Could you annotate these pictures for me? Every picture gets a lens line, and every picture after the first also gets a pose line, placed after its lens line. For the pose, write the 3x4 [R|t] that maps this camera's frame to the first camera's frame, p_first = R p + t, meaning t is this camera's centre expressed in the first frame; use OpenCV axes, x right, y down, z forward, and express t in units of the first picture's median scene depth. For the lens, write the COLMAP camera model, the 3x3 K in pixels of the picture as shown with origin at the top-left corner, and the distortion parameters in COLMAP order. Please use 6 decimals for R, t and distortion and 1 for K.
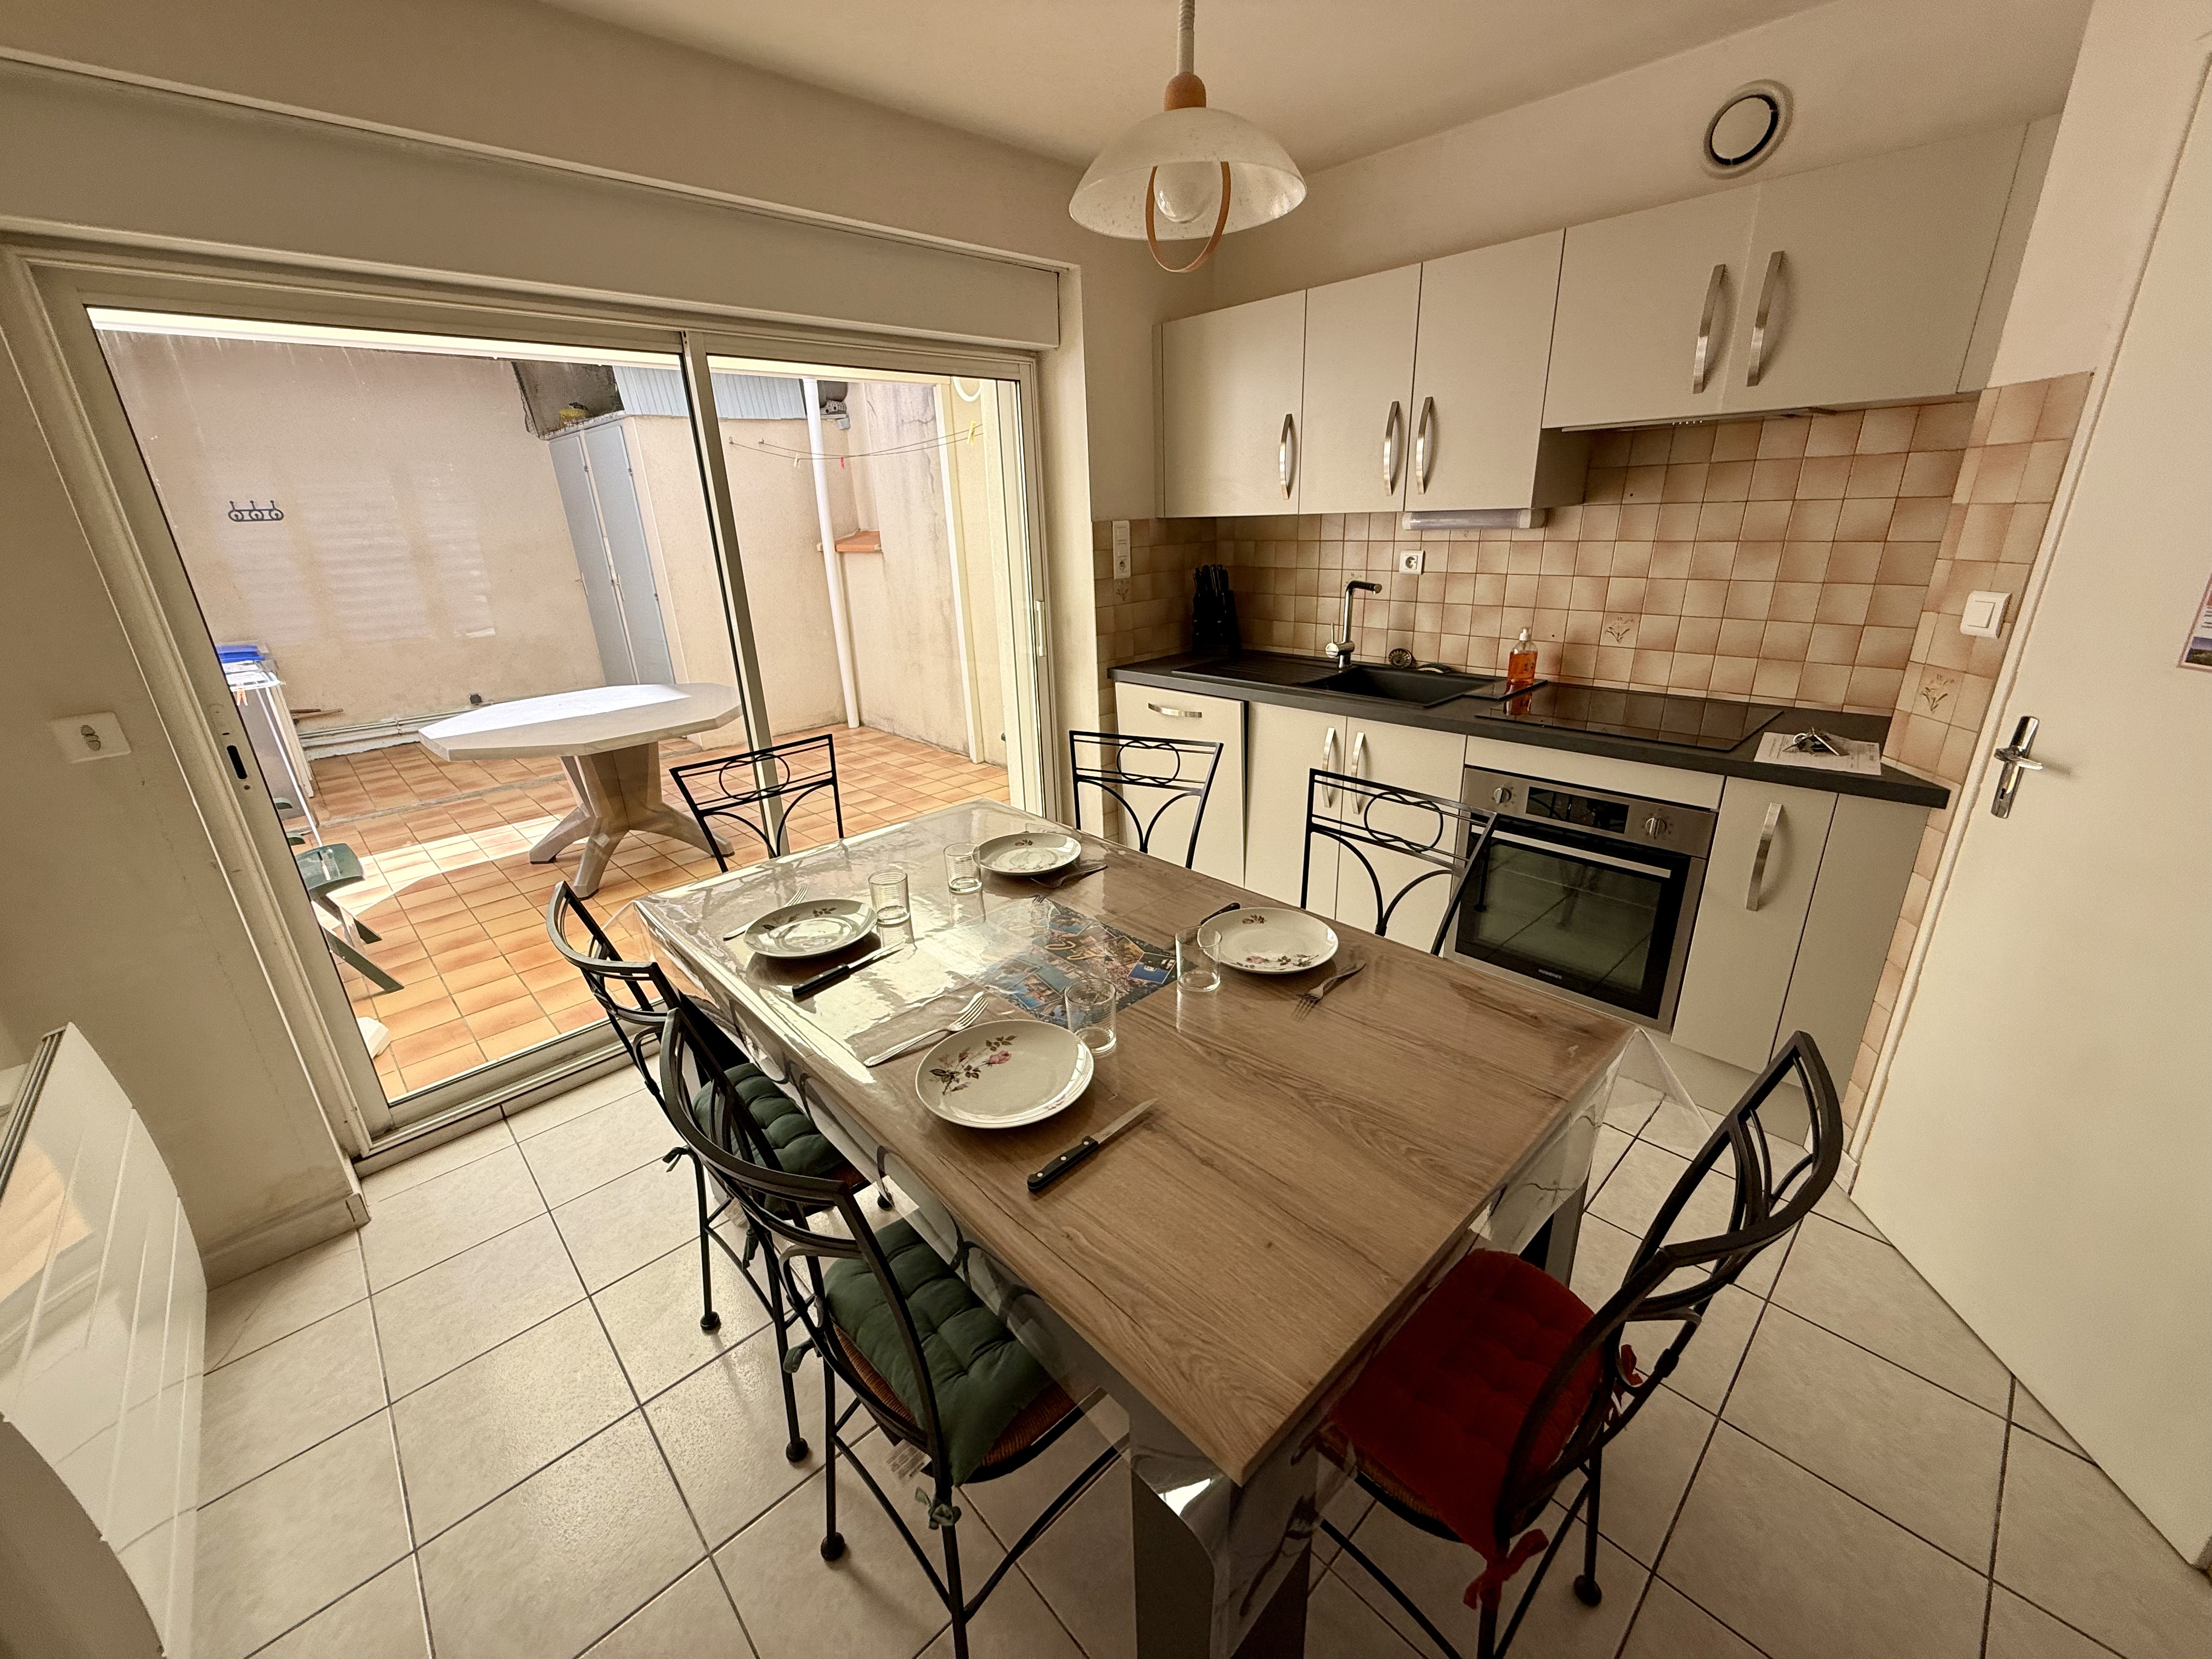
lens RADIAL K [[883.6, 0, 1097.0], [0, 883.6, 831.1], [0, 0, 1]] dist [0.002529, 0.000437]
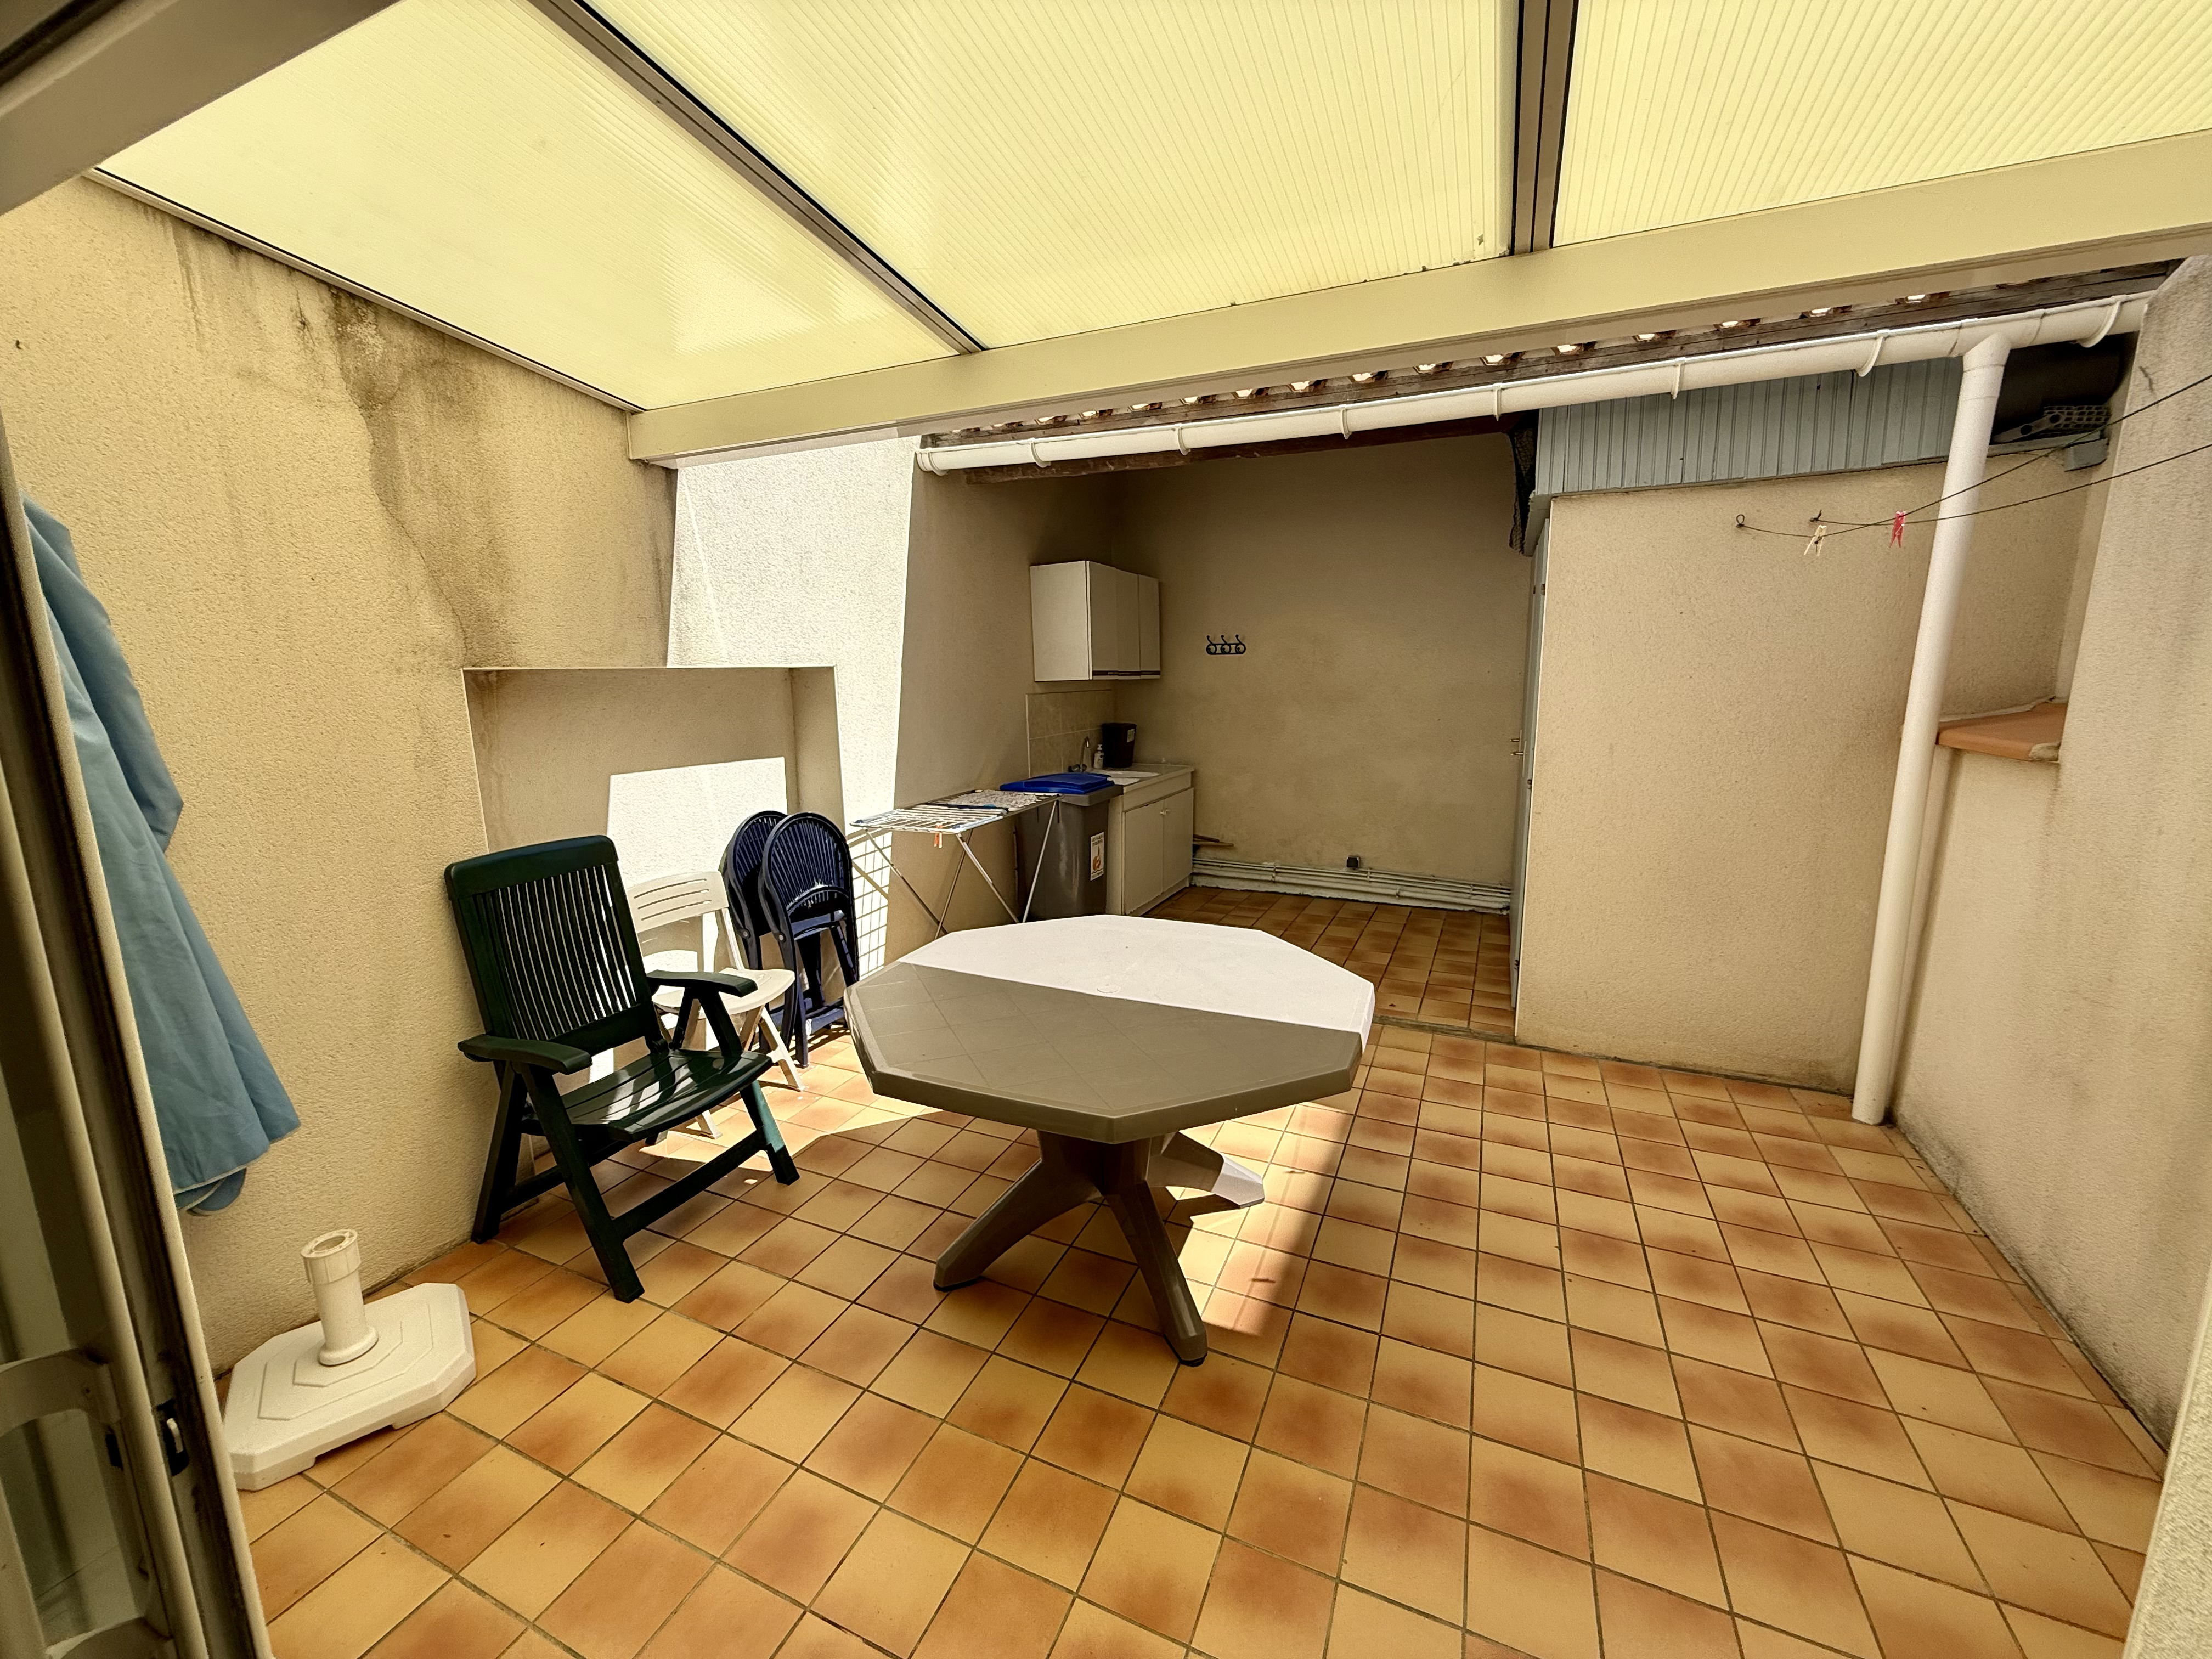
lens RADIAL K [[883.6, 0, 1096.8], [0, 883.6, 830.3], [0, 0, 1]] dist [0.002529, 0.000437]
pose [[0.375979, 0.199267, -0.904949, -0.051865], [-0.328790, 0.941748, 0.070767, -0.185342], [0.866335, 0.270931, 0.419595, 0.507574]]
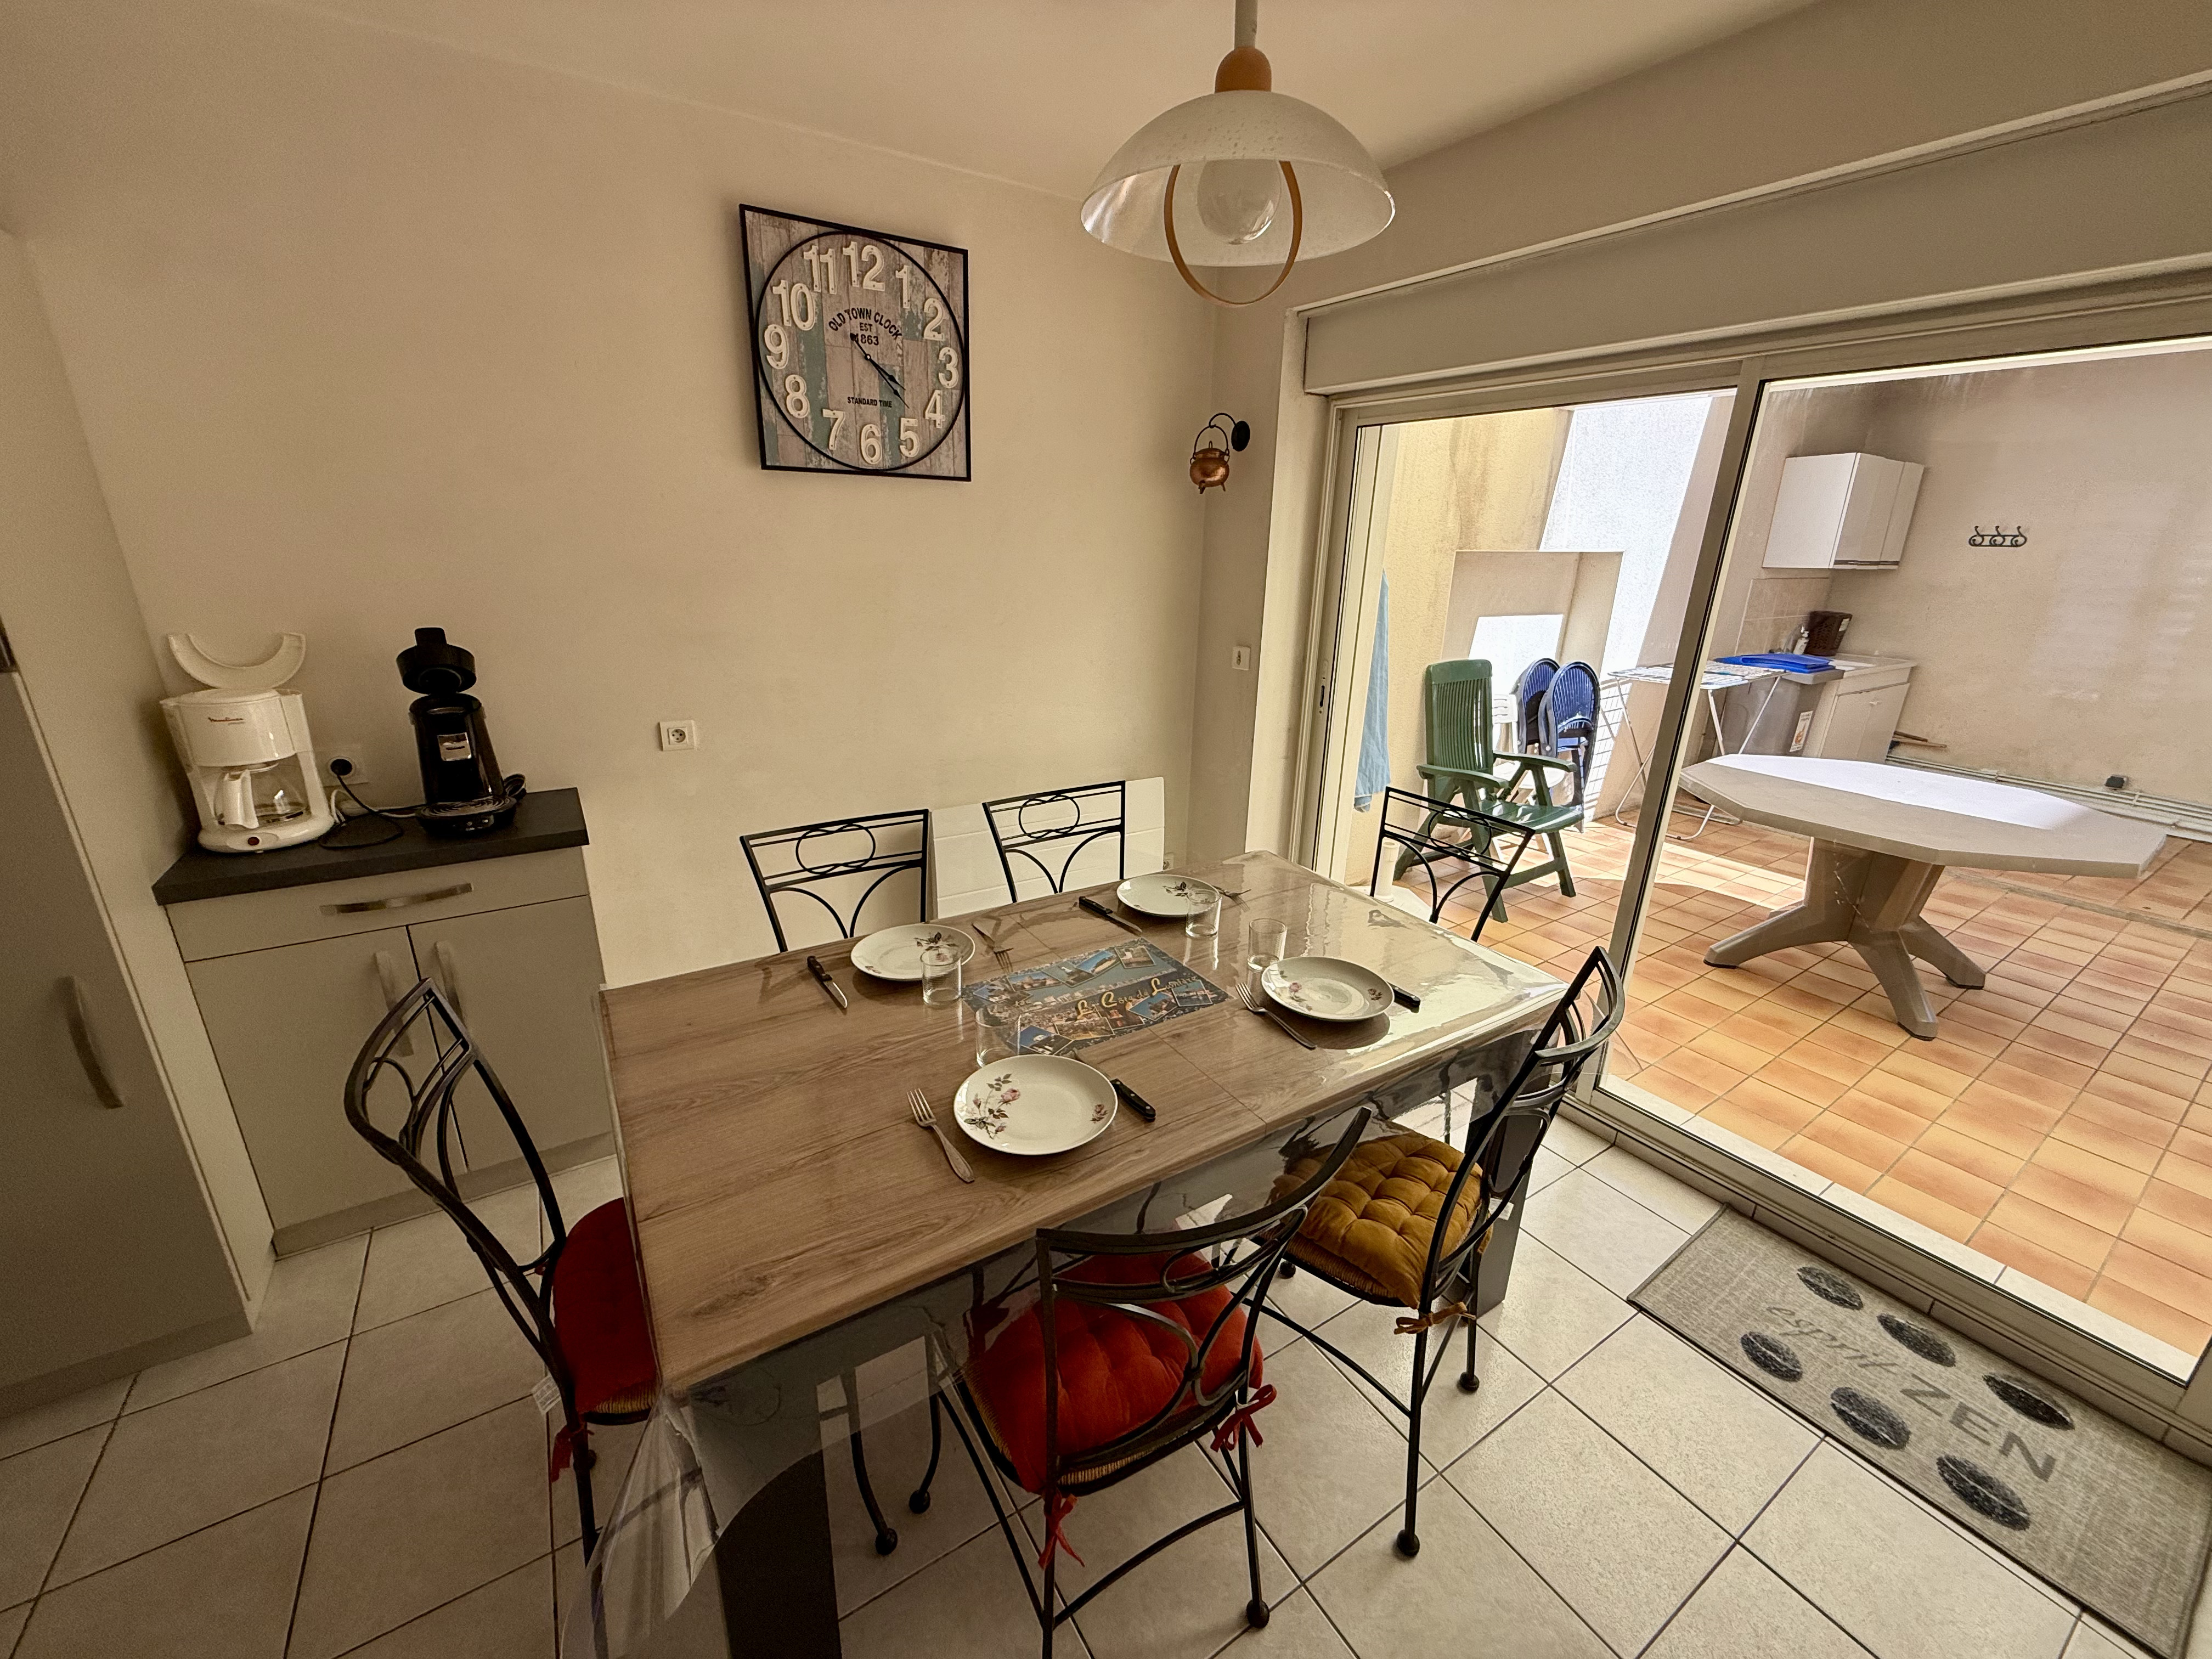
lens RADIAL K [[883.6, 0, 1106.0], [0, 883.6, 824.0], [0, 0, 1]] dist [0.002529, 0.000437]
pose [[-0.174876, 0.340789, -0.923732, 0.218768], [-0.358367, 0.851807, 0.382098, -0.115220], [0.917056, 0.397855, -0.026833, 0.259367]]
